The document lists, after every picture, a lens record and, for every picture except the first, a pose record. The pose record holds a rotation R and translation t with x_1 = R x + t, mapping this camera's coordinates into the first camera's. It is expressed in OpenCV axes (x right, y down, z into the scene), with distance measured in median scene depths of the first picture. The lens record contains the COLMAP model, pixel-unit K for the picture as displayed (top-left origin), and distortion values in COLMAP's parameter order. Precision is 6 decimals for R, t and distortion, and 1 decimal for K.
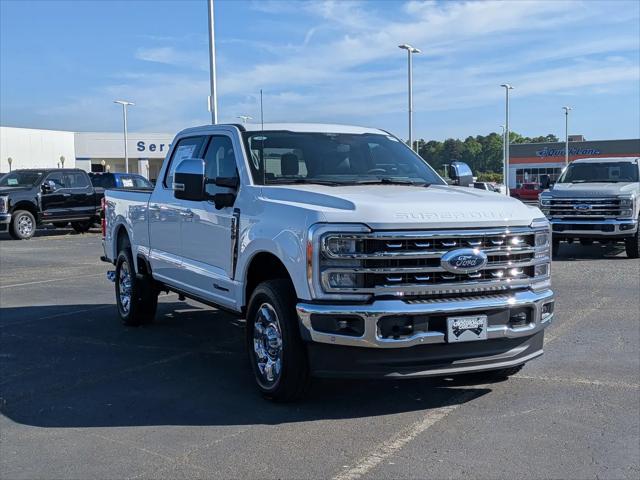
lens RADIAL K [[962.3, 0, 321.0], [0, 962.3, 242.1], [0, 0, 1]] dist [0.147037, 0.000000]
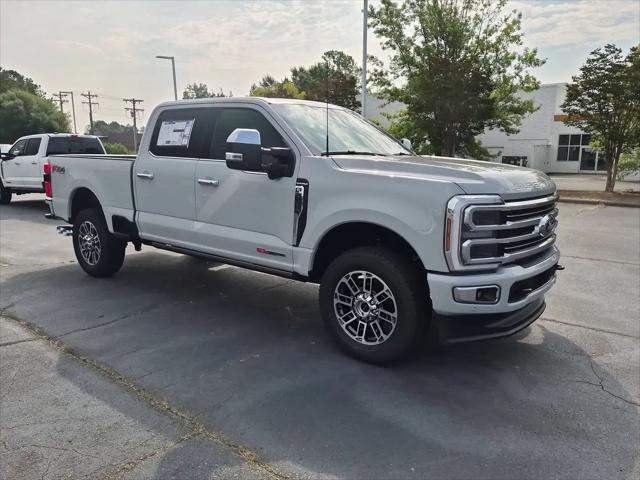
lens RADIAL K [[499.4, 0, 319.9], [0, 499.4, 237.1], [0, 0, 1]] dist [0.072373, -0.042820]
pose [[0.905151, -0.057469, 0.421187, -0.341466], [0.014301, 0.994375, 0.104944, -0.032294], [-0.424849, -0.088967, 0.900882, 0.570639]]
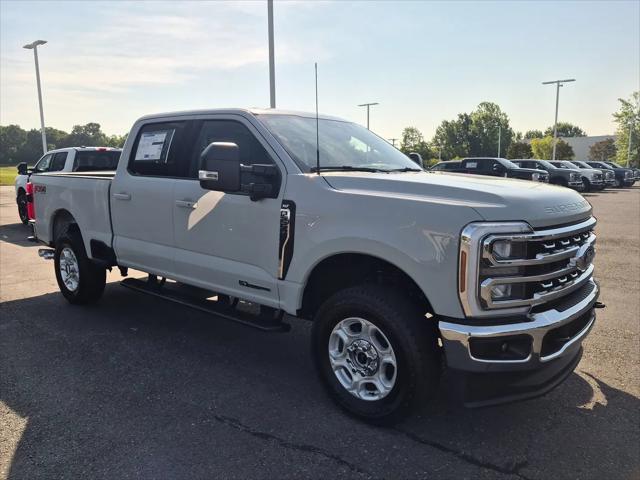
lens RADIAL K [[499.4, 0, 317.9], [0, 499.4, 240.2], [0, 0, 1]] dist [0.072373, -0.042820]
pose [[0.919851, -0.051674, 0.388850, -0.274530], [0.020196, 0.996209, 0.084611, -0.041777], [-0.391748, -0.069977, 0.917408, 0.647676]]
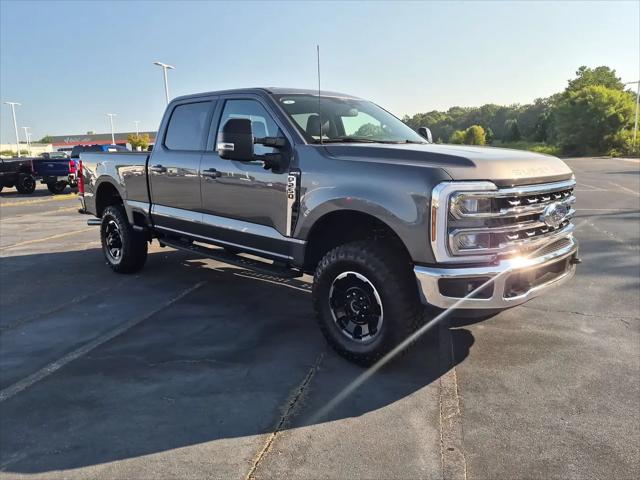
lens RADIAL K [[504.9, 0, 322.1], [0, 504.9, 237.0], [0, 0, 1]] dist [0.060120, -0.011521]
pose [[0.946110, -0.061358, 0.317981, -0.264691], [0.027755, 0.993638, 0.109150, -0.022669], [-0.322655, -0.094442, 0.941793, 0.553234]]
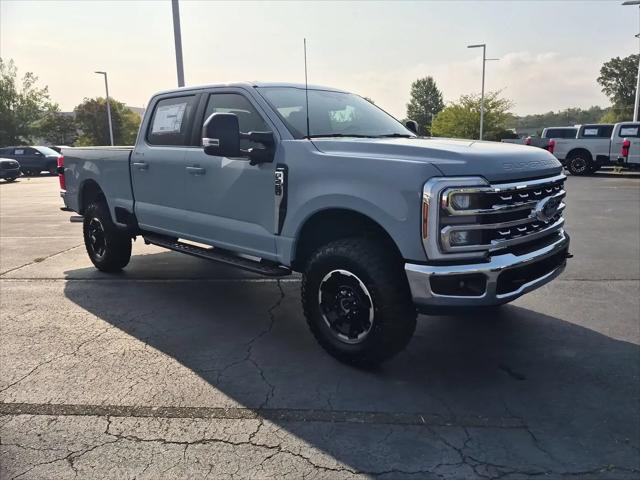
lens RADIAL K [[499.4, 0, 318.2], [0, 499.4, 236.1], [0, 0, 1]] dist [0.072373, -0.042820]
pose [[0.938506, -0.076031, 0.336787, -0.261772], [0.035924, 0.991661, 0.123763, -0.026607], [-0.343389, -0.104053, 0.933411, 0.571038]]
